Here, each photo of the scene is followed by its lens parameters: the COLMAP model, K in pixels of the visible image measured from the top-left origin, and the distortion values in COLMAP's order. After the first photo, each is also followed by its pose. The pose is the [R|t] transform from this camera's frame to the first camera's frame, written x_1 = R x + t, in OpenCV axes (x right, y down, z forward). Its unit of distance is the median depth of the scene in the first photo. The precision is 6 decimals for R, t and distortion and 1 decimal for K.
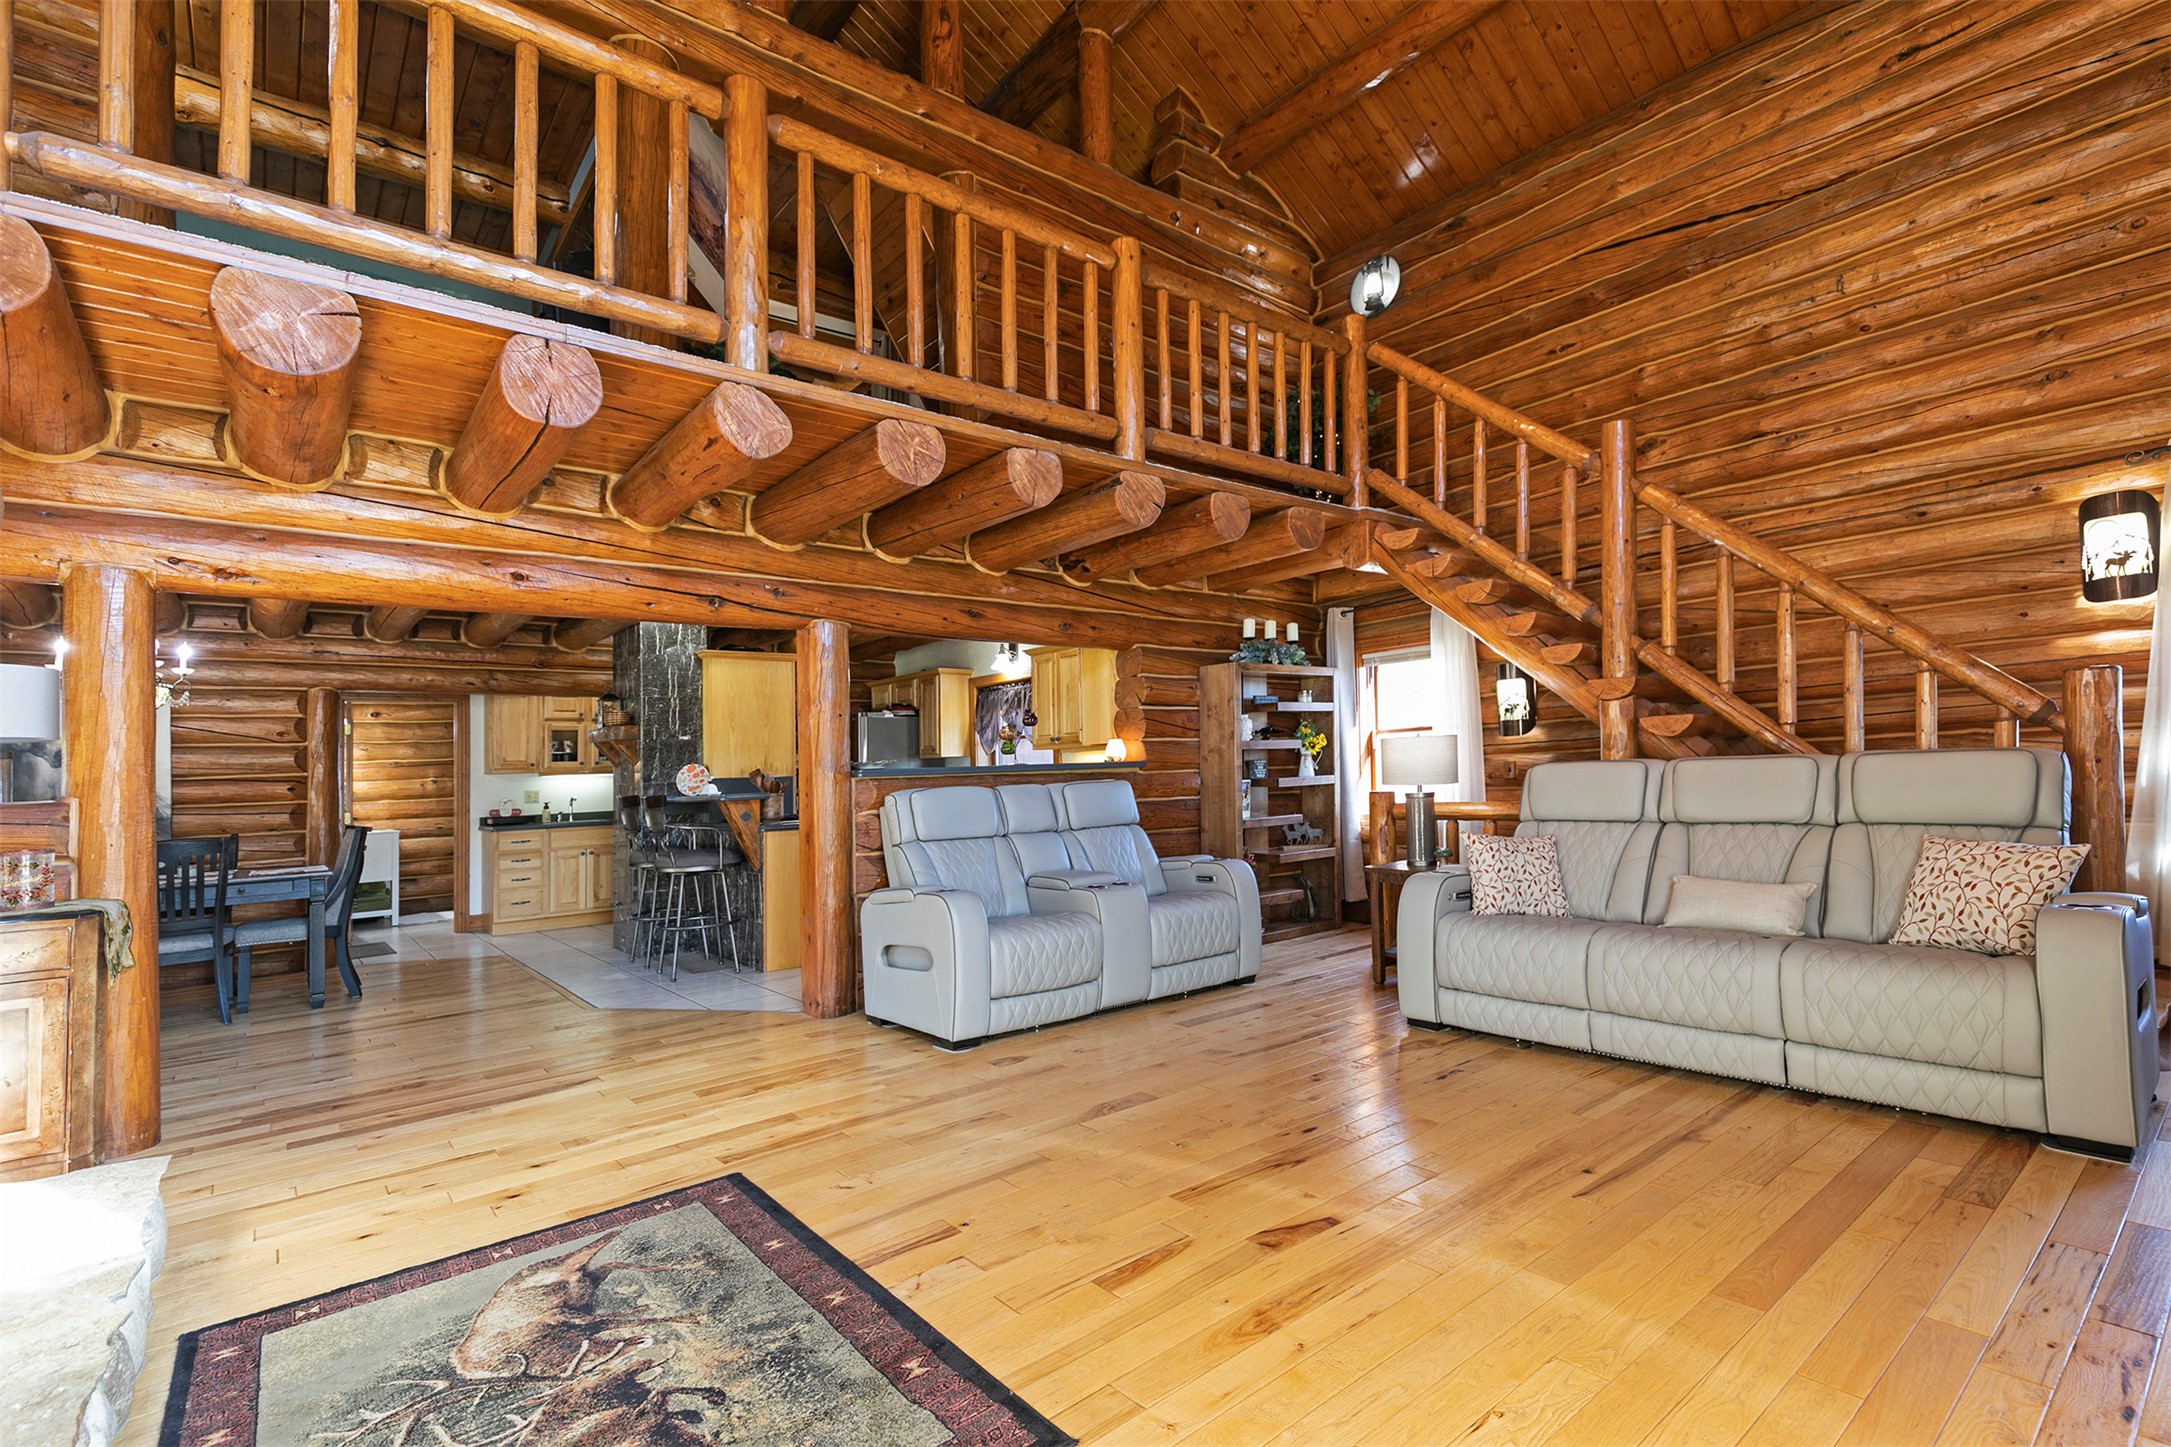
lens RADIAL K [[991.2, 0, 1093.1], [0, 991.2, 690.2], [0, 0, 1]] dist [0.033046, 0.000184]
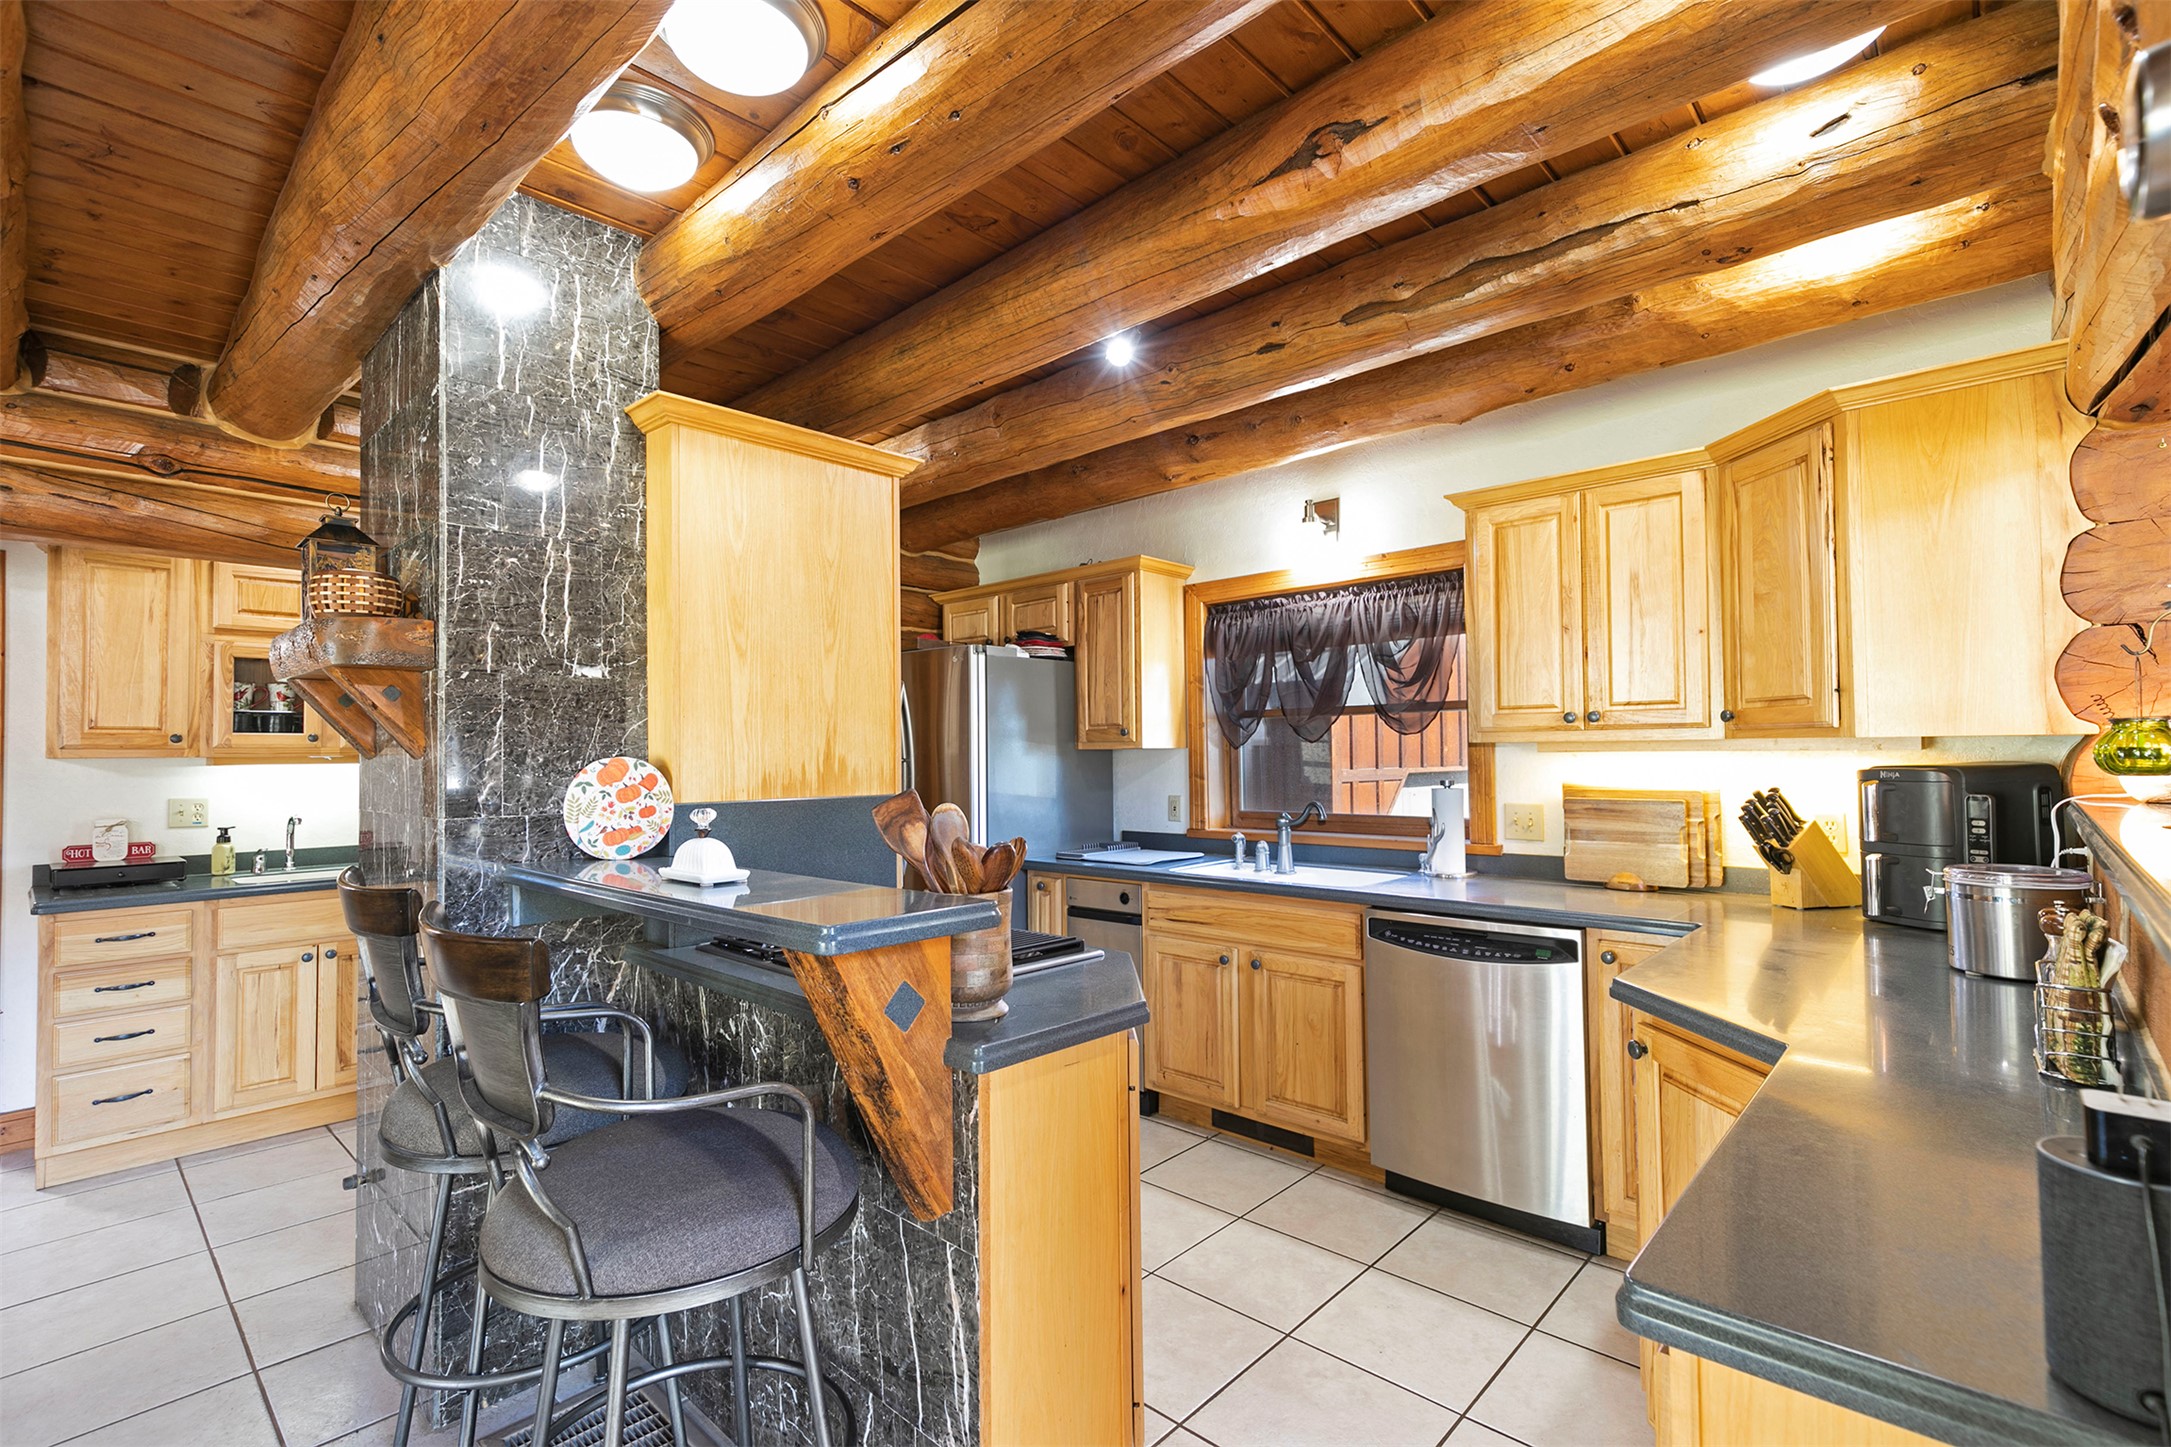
lens RADIAL K [[981.8, 0, 1085.5], [0, 981.8, 723.5], [0, 0, 1]] dist [0.001354, 0.000773]
pose [[0.991893, 0.029724, 0.123551, -0.252837], [-0.035880, 0.998207, 0.047907, 0.037586], [-0.121905, -0.051952, 0.991181, 0.581761]]
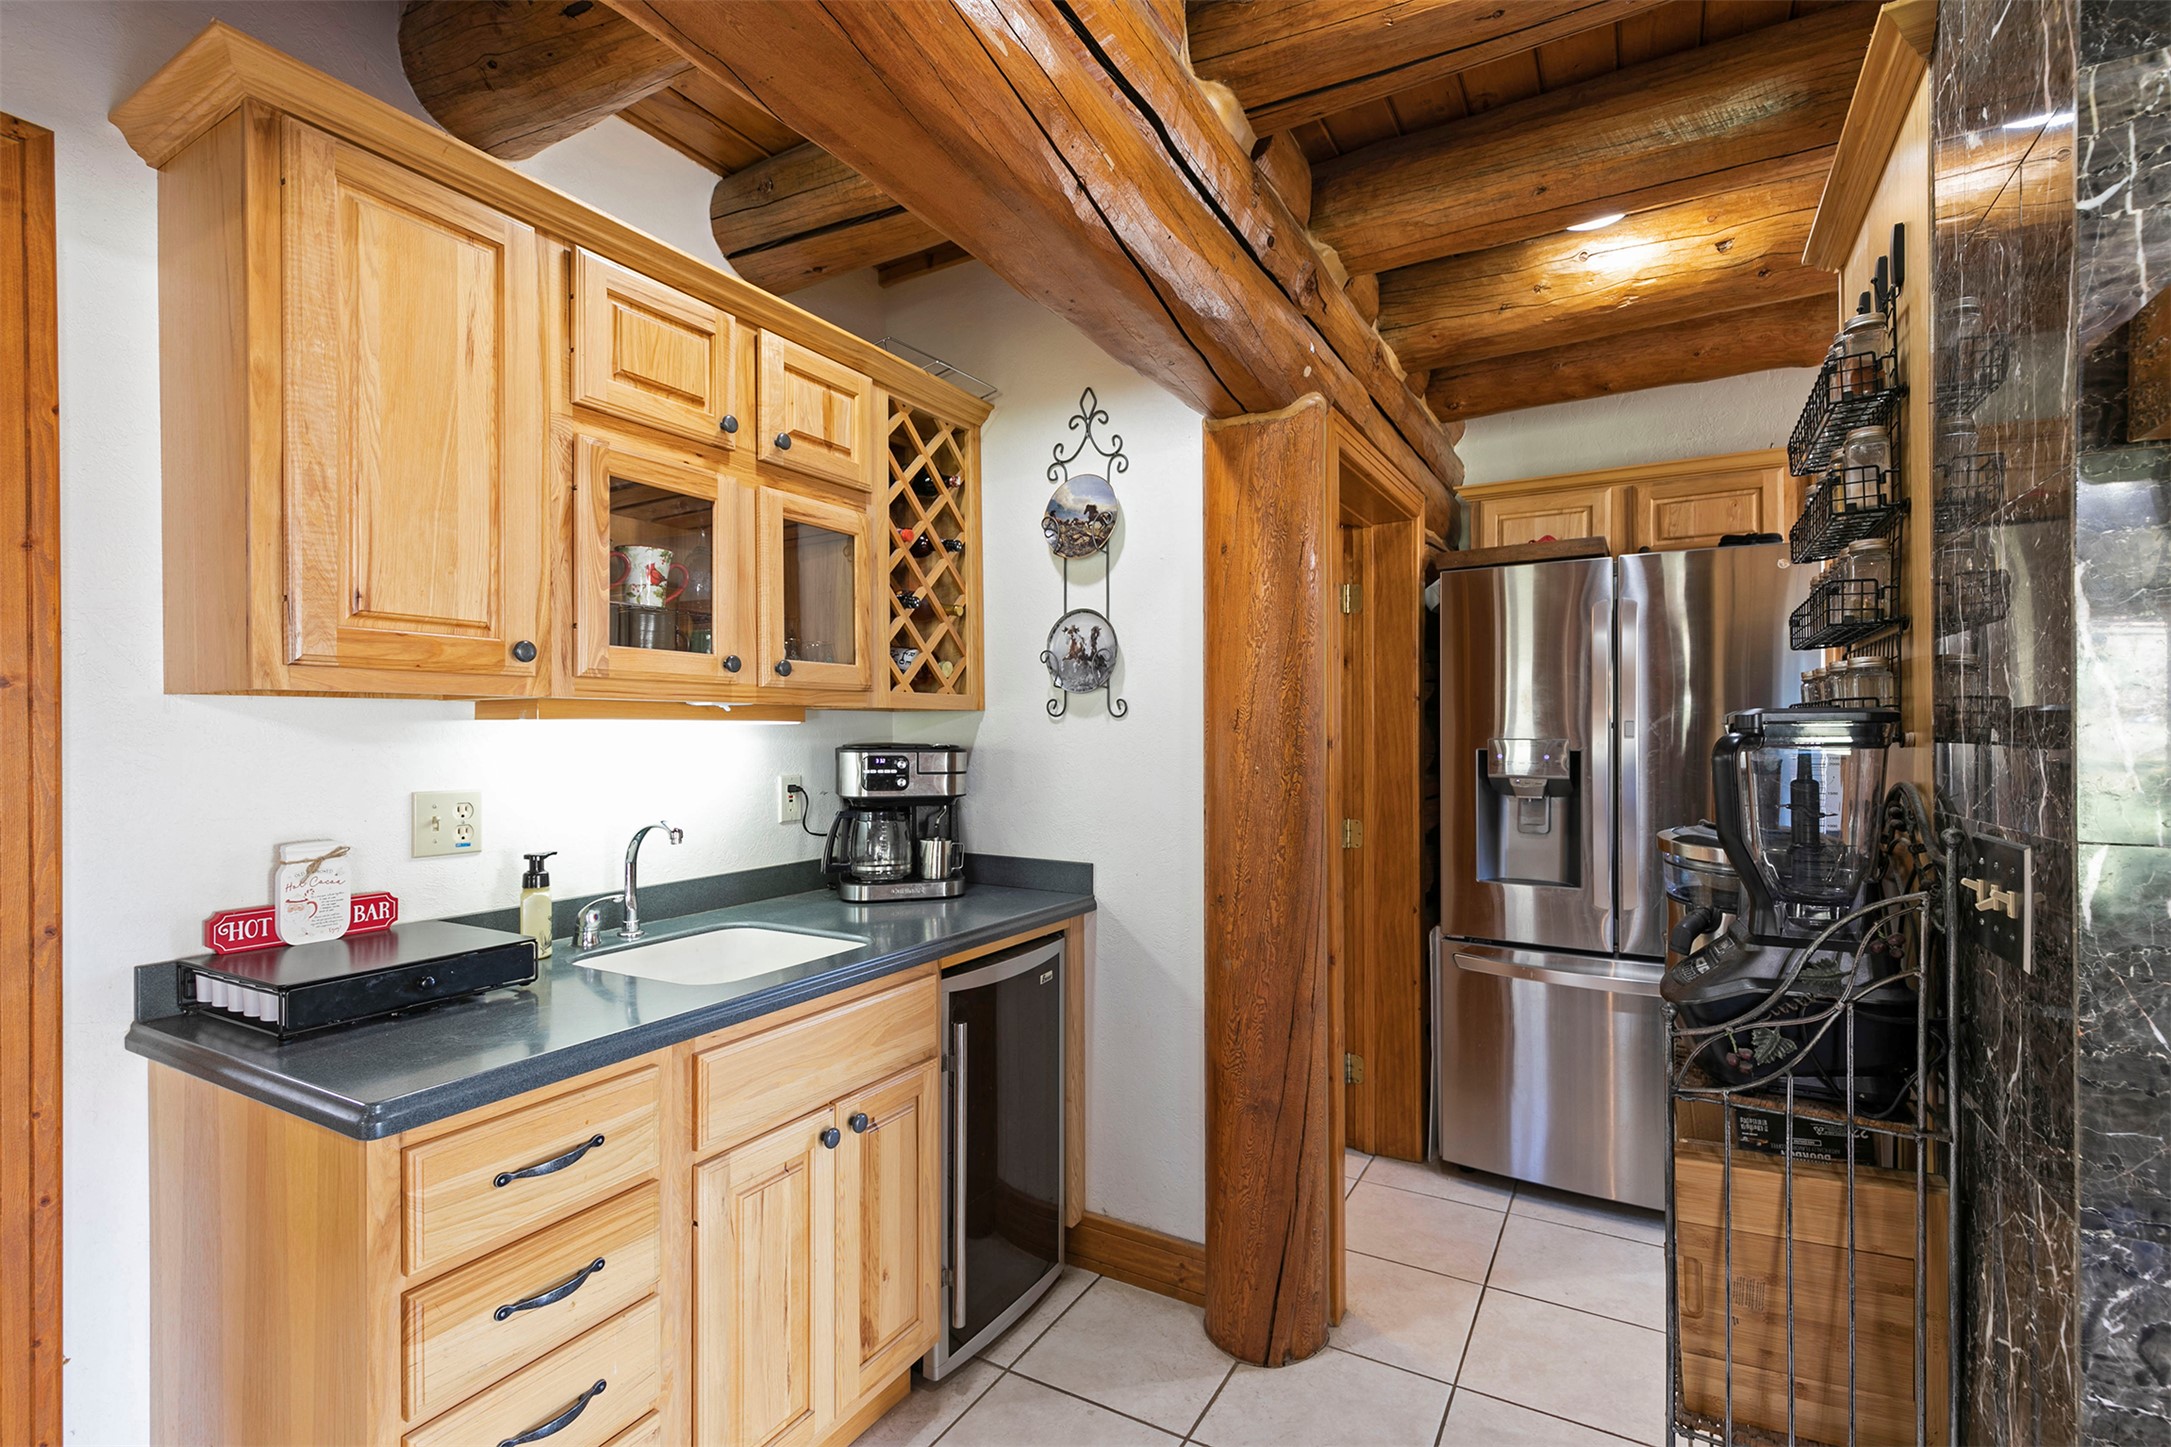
lens RADIAL K [[981.8, 0, 1085.5], [0, 981.8, 723.5], [0, 0, 1]] dist [0.001354, 0.000773]
pose [[0.937151, 0.038202, 0.346826, -0.546478], [-0.063184, 0.996135, 0.061007, 0.073009], [-0.343155, -0.079087, 0.935943, 0.838395]]
